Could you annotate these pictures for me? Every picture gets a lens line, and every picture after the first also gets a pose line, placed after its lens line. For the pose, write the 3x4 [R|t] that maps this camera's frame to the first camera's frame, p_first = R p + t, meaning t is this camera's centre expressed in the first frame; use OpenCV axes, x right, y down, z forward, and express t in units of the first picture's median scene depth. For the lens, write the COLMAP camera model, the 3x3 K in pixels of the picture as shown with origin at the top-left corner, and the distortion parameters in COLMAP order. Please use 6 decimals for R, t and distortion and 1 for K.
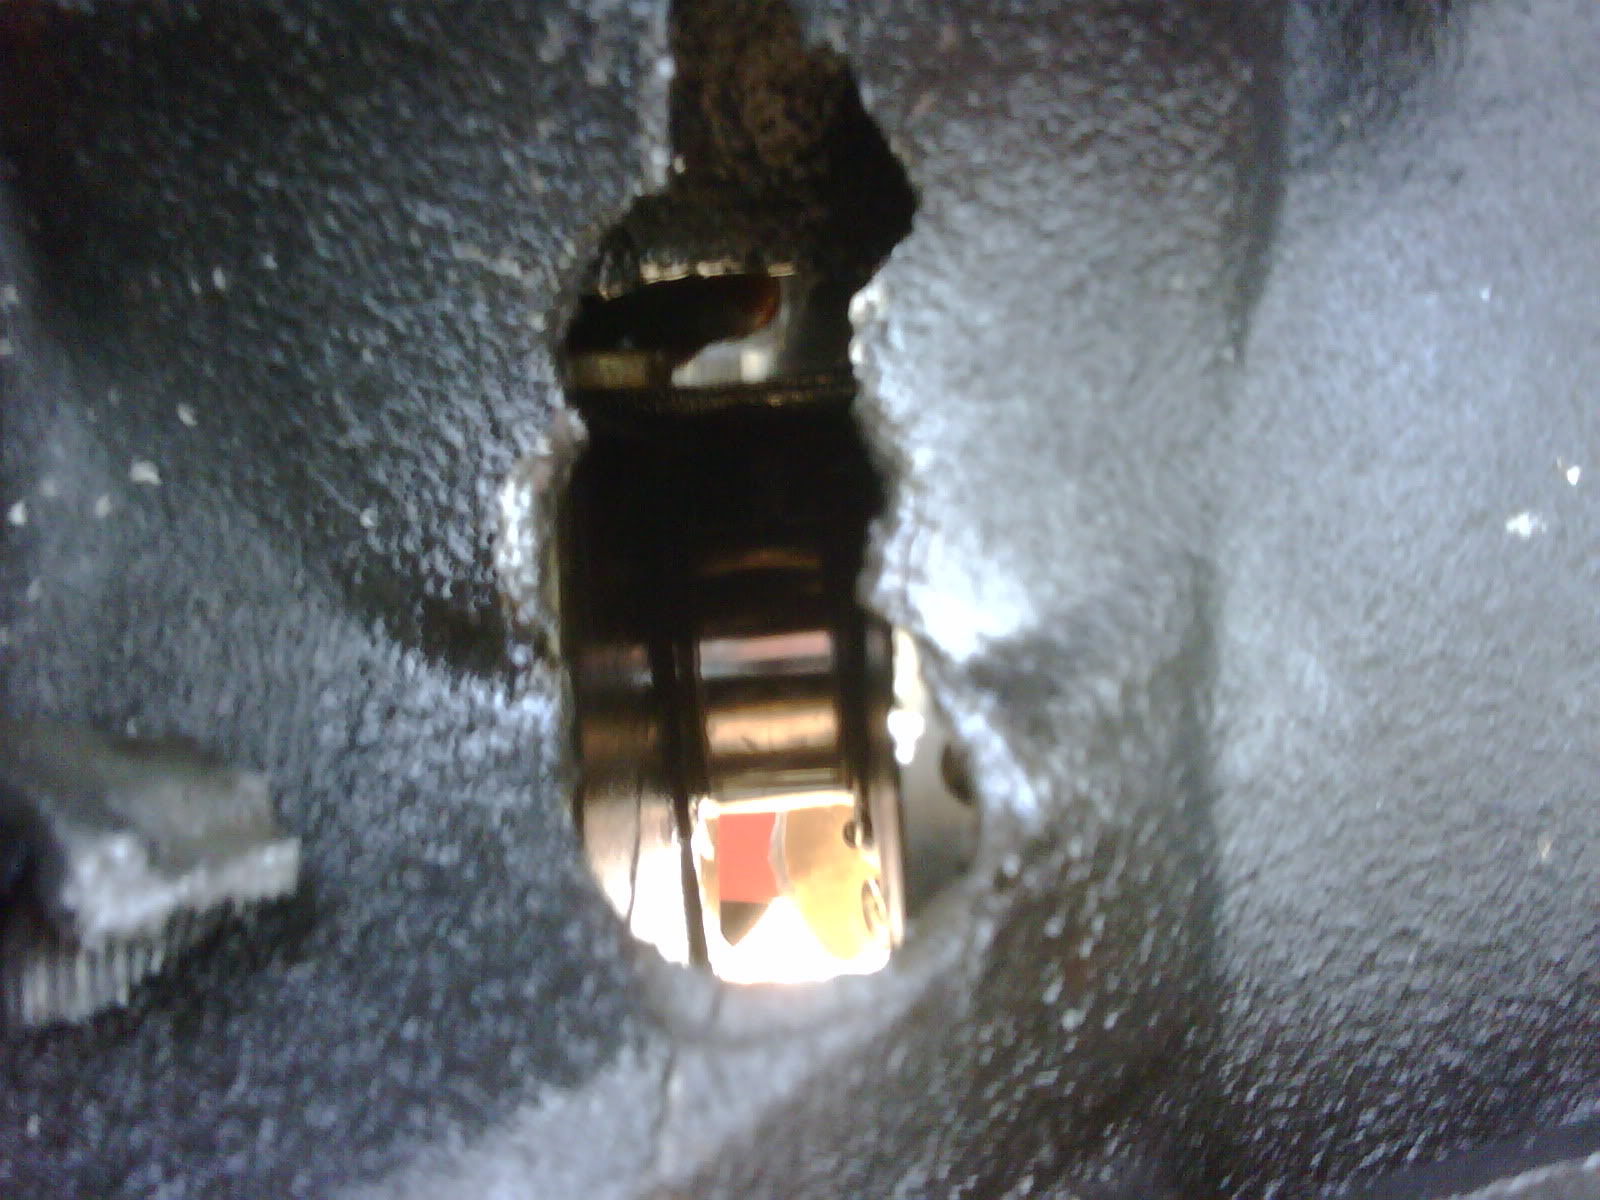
lens RADIAL K [[1349.2, 0, 800.0], [0, 1349.2, 600.0], [0, 0, 1]] dist [0.012235, 0.011215]
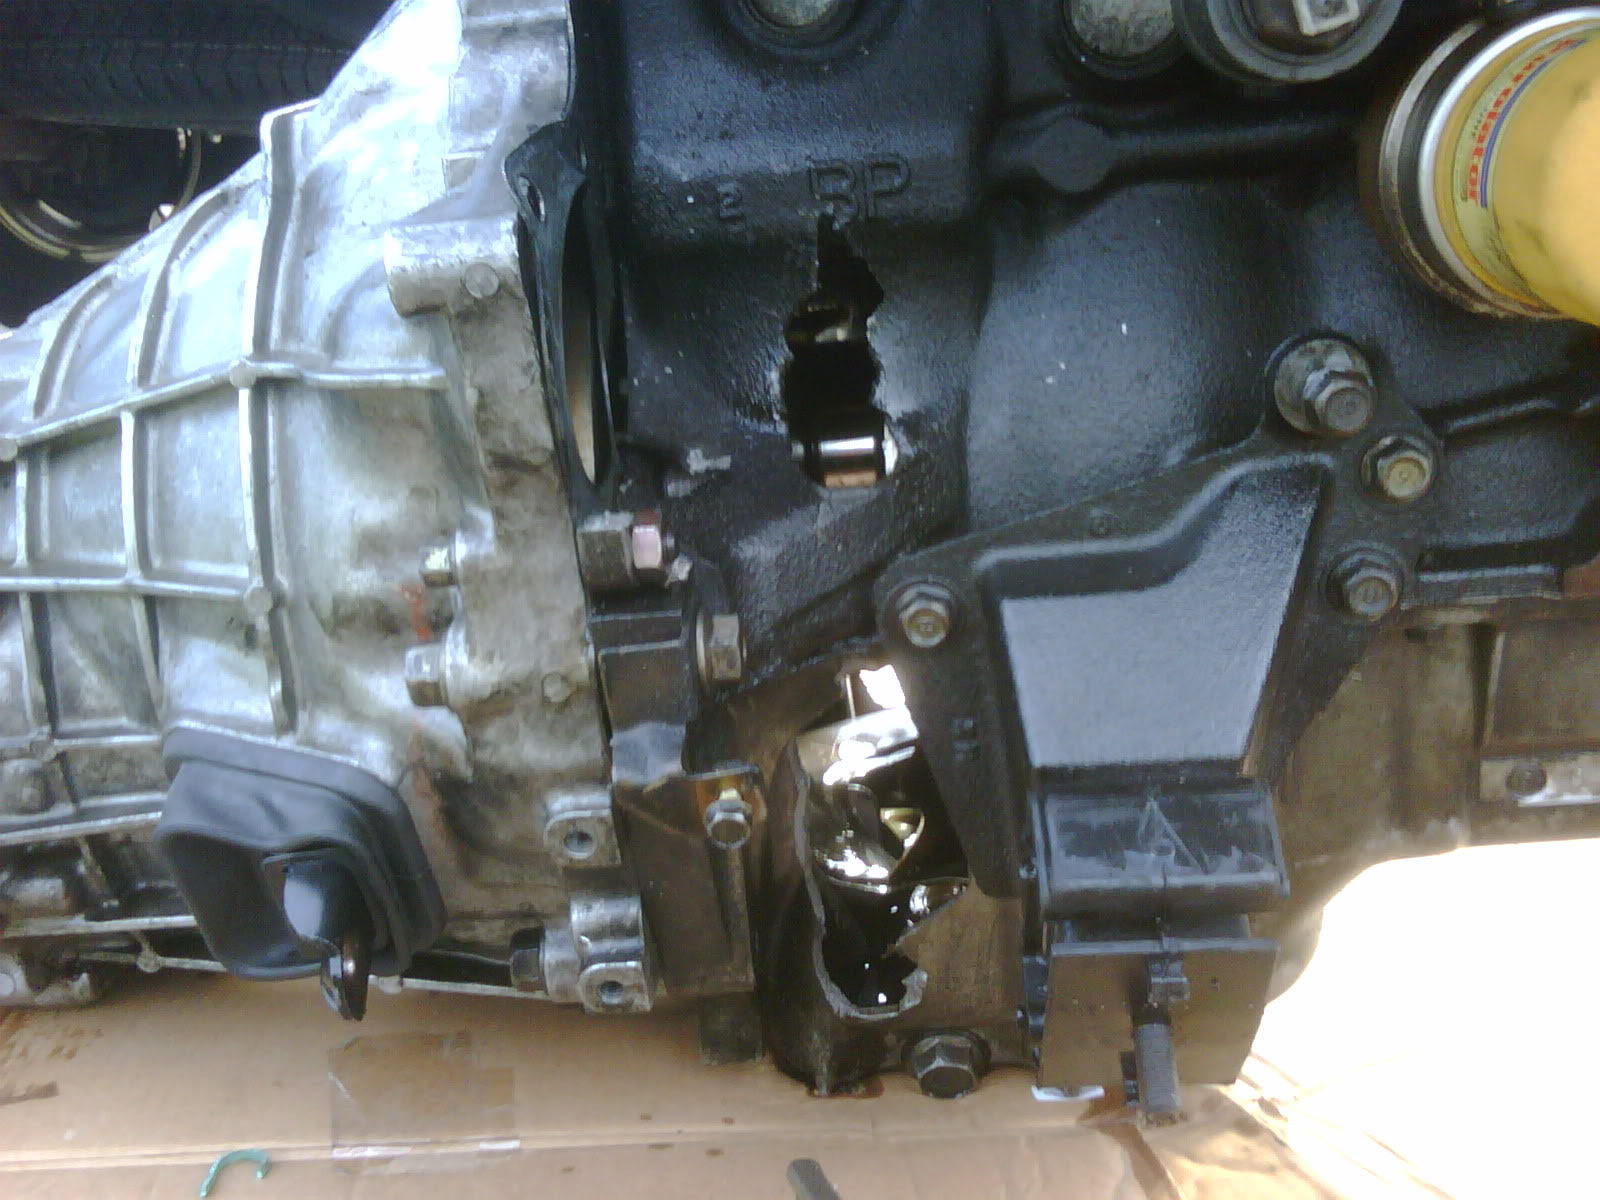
lens RADIAL K [[1729.0, 0, 798.2], [0, 1729.0, 542.2], [0, 0, 1]] dist [0.144927, -0.544294]
pose [[0.997464, -0.000009, -0.071180, 0.186216], [-0.000634, 0.999959, -0.009018, 0.418975], [0.071177, 0.009040, 0.997423, -3.676870]]
